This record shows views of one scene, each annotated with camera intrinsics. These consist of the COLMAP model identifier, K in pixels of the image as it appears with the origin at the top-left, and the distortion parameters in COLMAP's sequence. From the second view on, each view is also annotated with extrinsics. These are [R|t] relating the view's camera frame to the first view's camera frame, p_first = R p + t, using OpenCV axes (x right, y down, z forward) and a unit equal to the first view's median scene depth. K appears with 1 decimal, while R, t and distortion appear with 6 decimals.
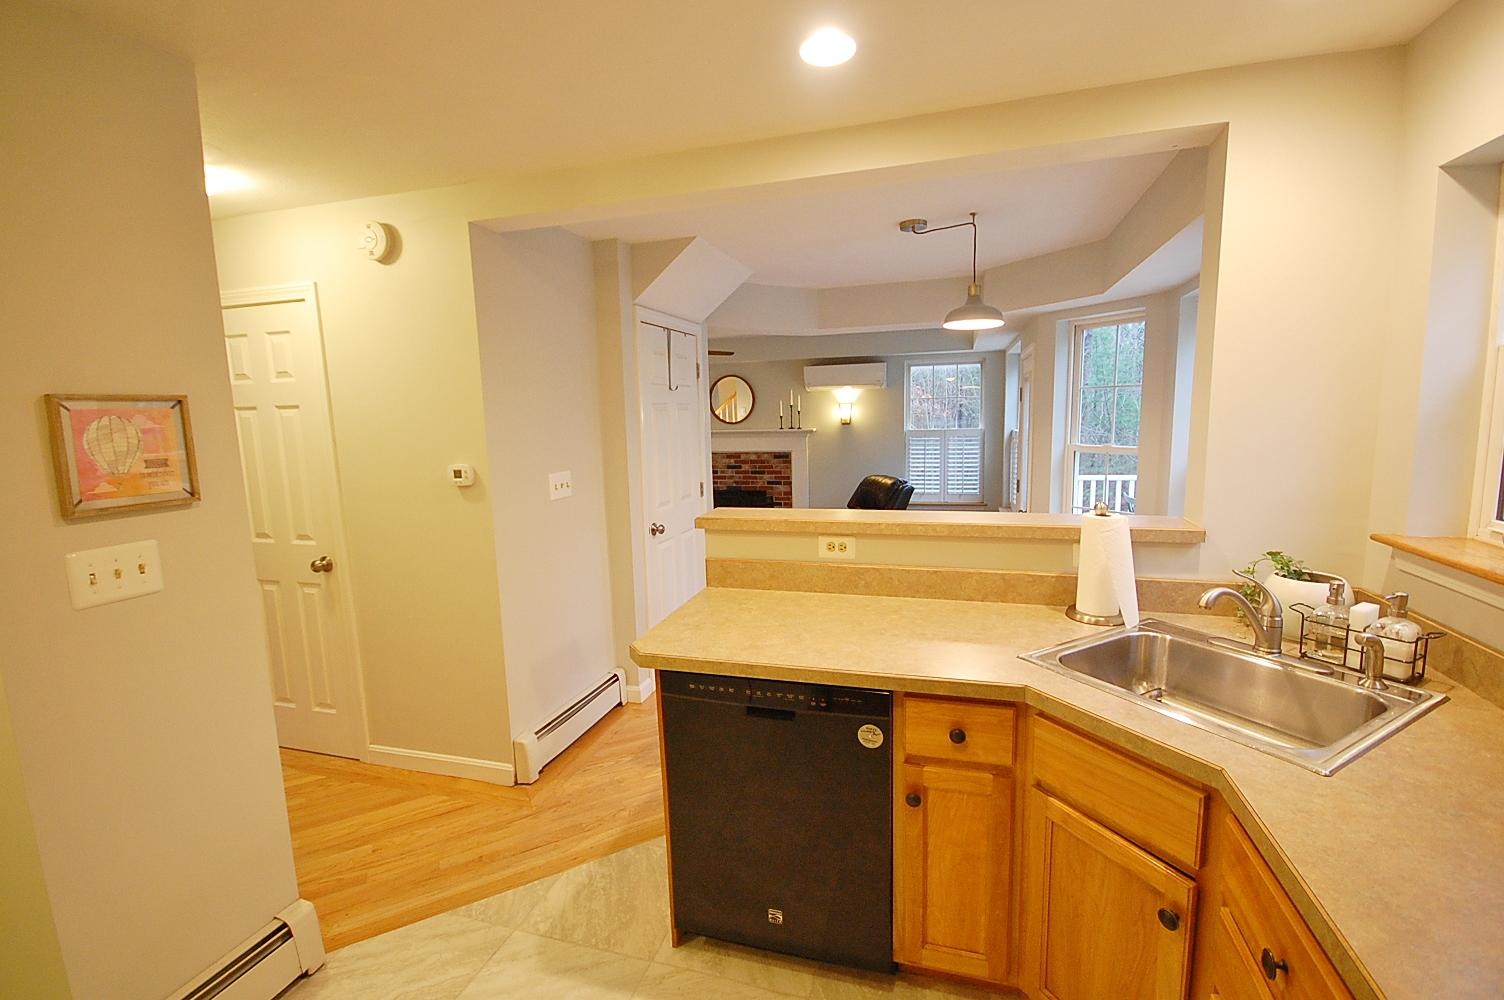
lens RADIAL K [[671.4, 0, 757.8], [0, 671.4, 503.2], [0, 0, 1]] dist [-0.003609, -0.000744]
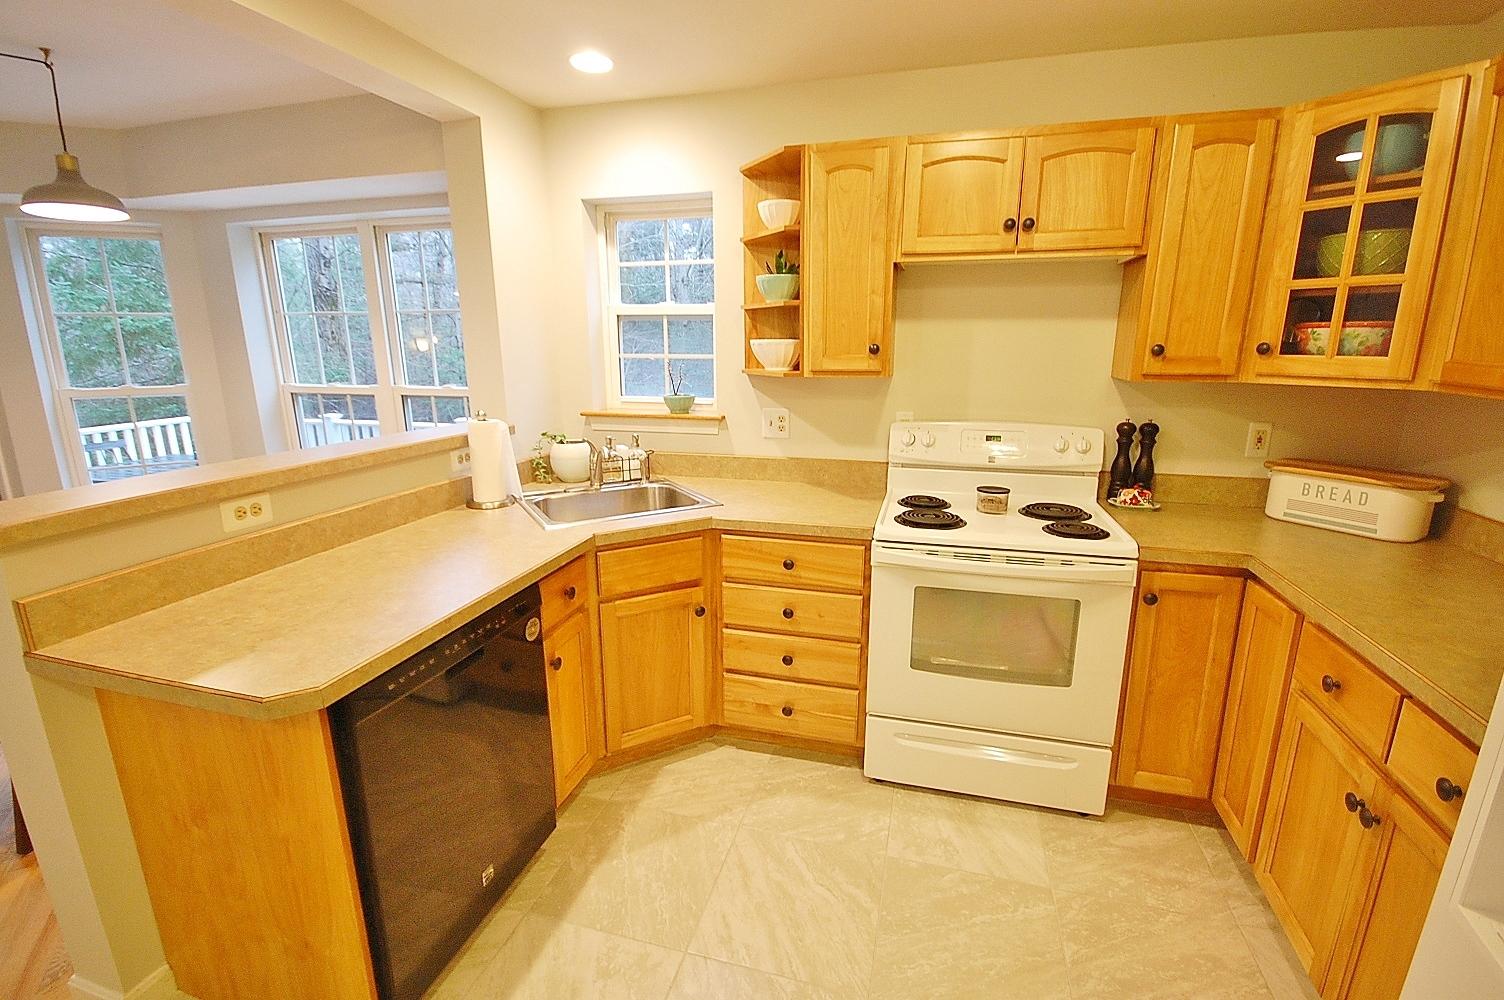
lens RADIAL K [[671.4, 0, 755.9], [0, 671.4, 499.8], [0, 0, 1]] dist [-0.003609, -0.000744]
pose [[-0.017936, -0.209168, 0.977715, -0.396261], [0.142976, 0.967286, 0.209560, -0.014706], [-0.989564, 0.143548, 0.012557, 0.276053]]
